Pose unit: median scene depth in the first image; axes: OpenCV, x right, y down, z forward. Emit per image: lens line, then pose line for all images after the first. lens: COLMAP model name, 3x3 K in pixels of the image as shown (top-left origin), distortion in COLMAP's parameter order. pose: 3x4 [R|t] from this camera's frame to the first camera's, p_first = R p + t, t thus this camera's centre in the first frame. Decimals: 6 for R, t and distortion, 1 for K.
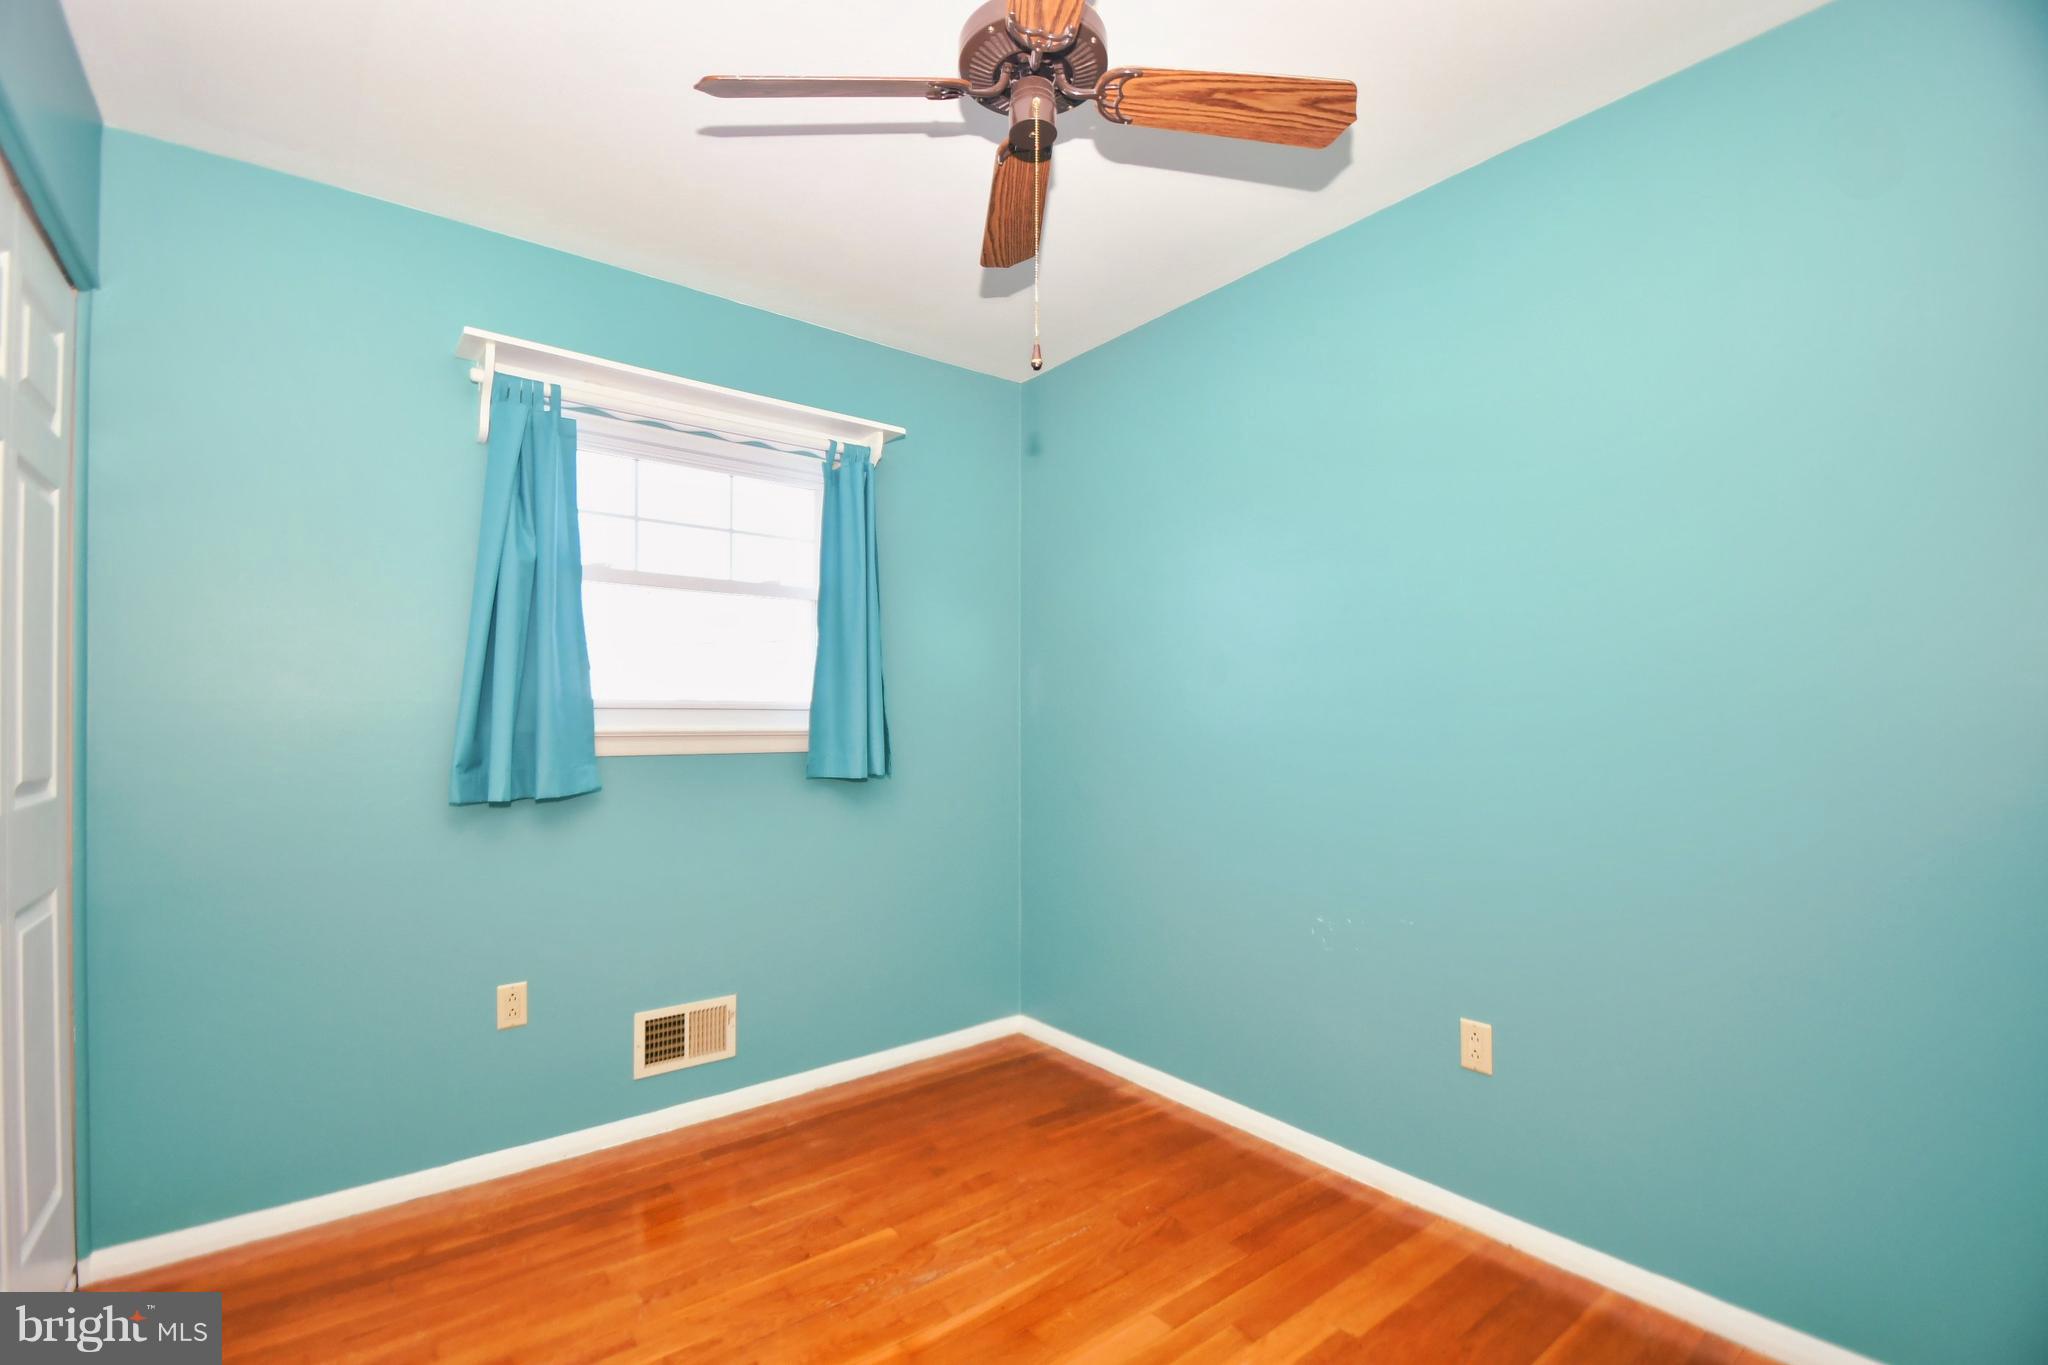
lens RADIAL K [[901.2, 0, 1001.1], [0, 901.2, 715.6], [0, 0, 1]] dist [0.016532, -0.015448]
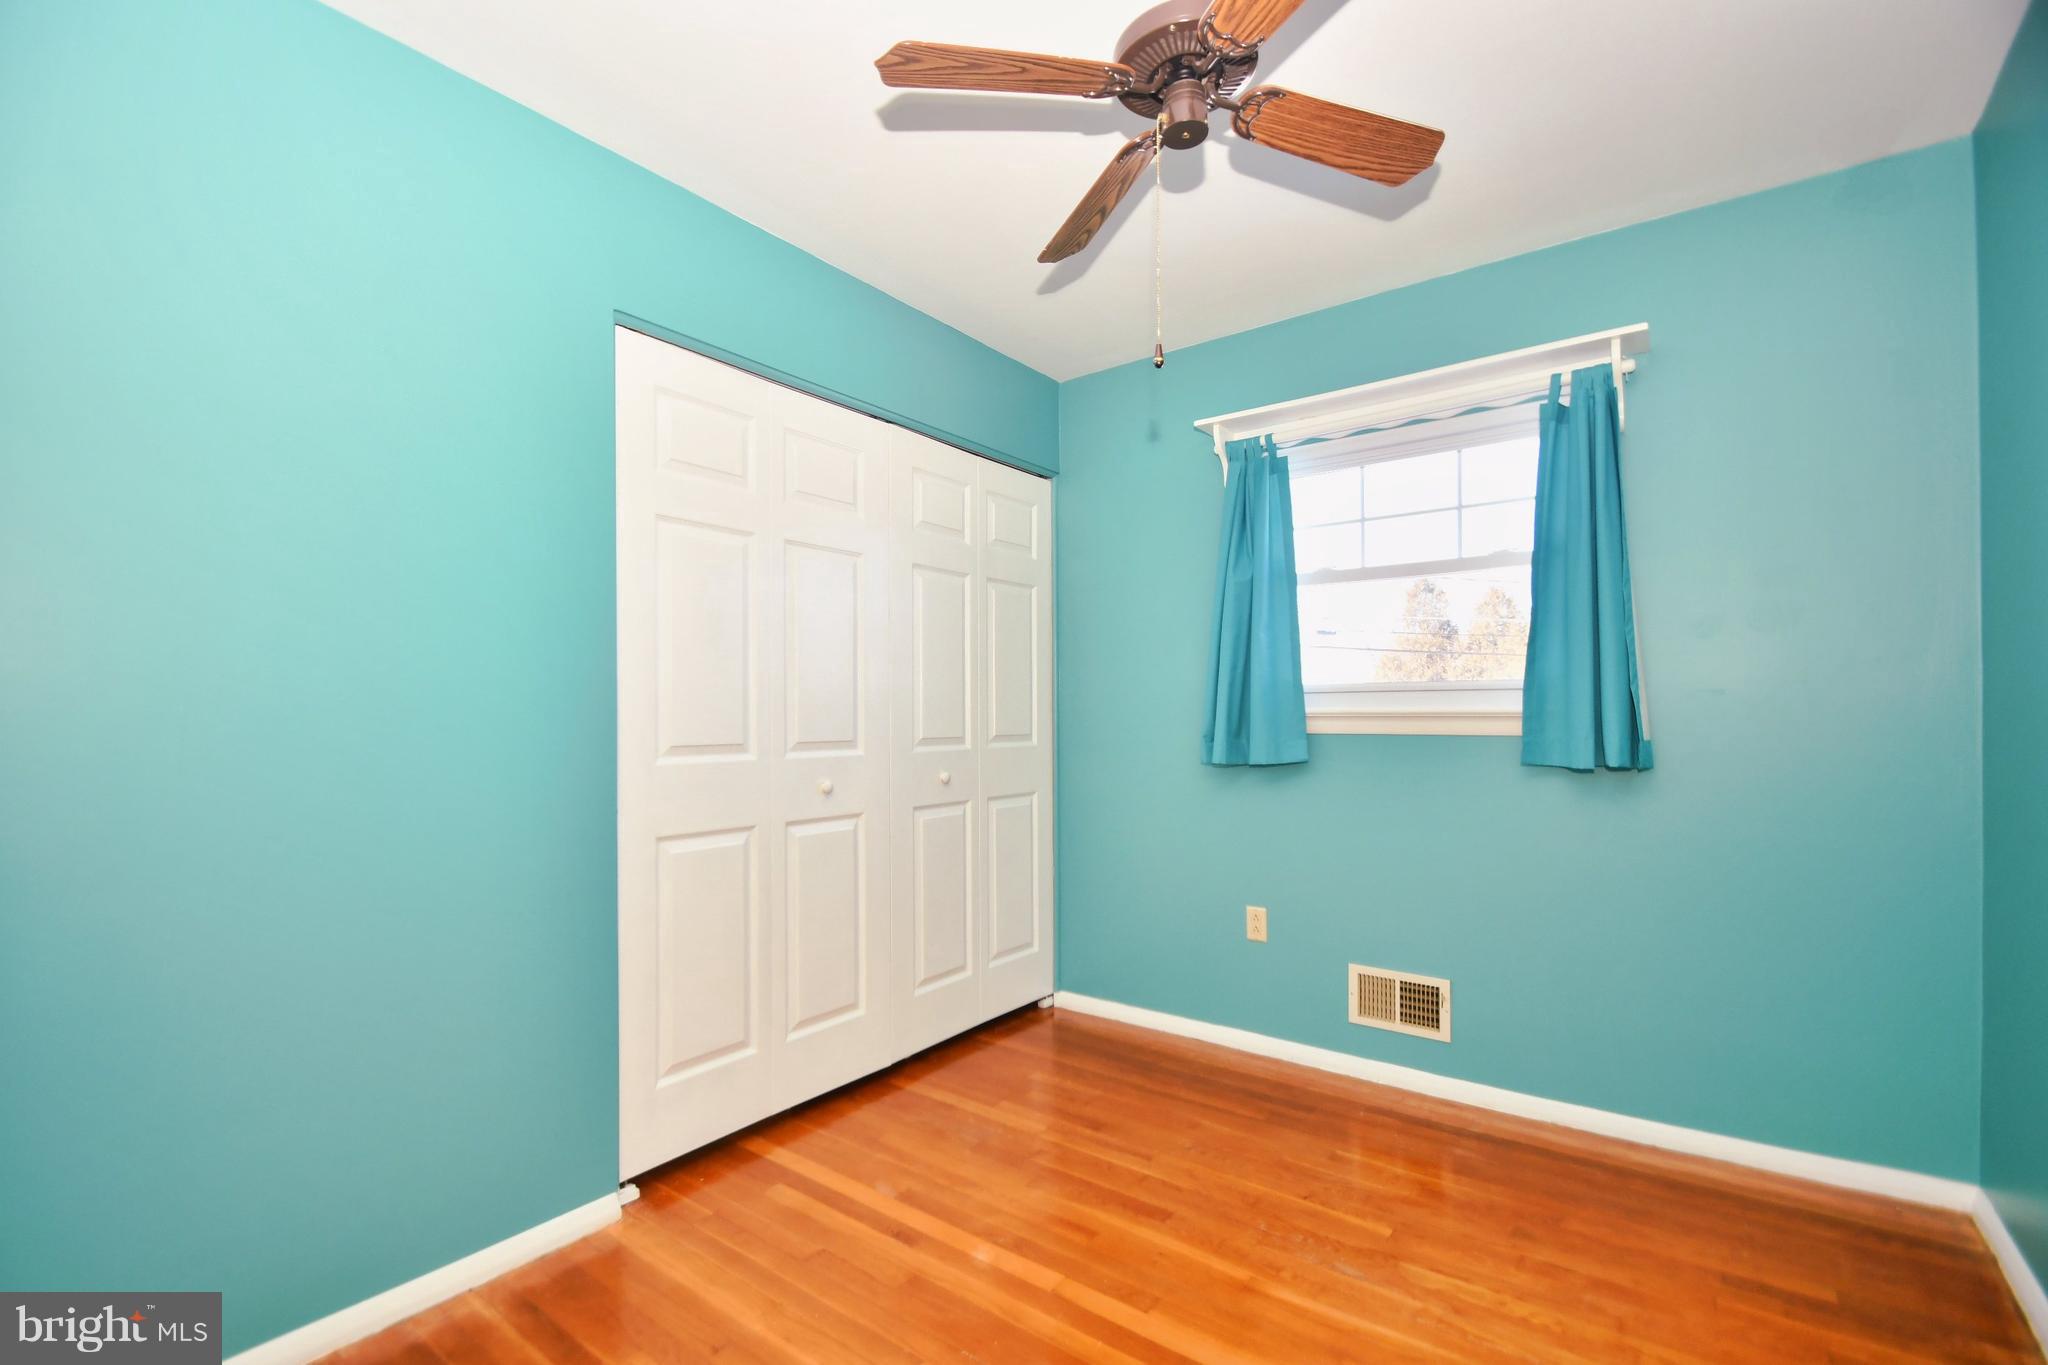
lens RADIAL K [[901.2, 0, 1001.1], [0, 901.2, 715.6], [0, 0, 1]] dist [0.016532, -0.015448]
pose [[0.252883, -0.000771, -0.967497, 0.593084], [0.008779, 0.999960, 0.001498, 0.016599], [0.967457, -0.008873, 0.252880, 0.310929]]
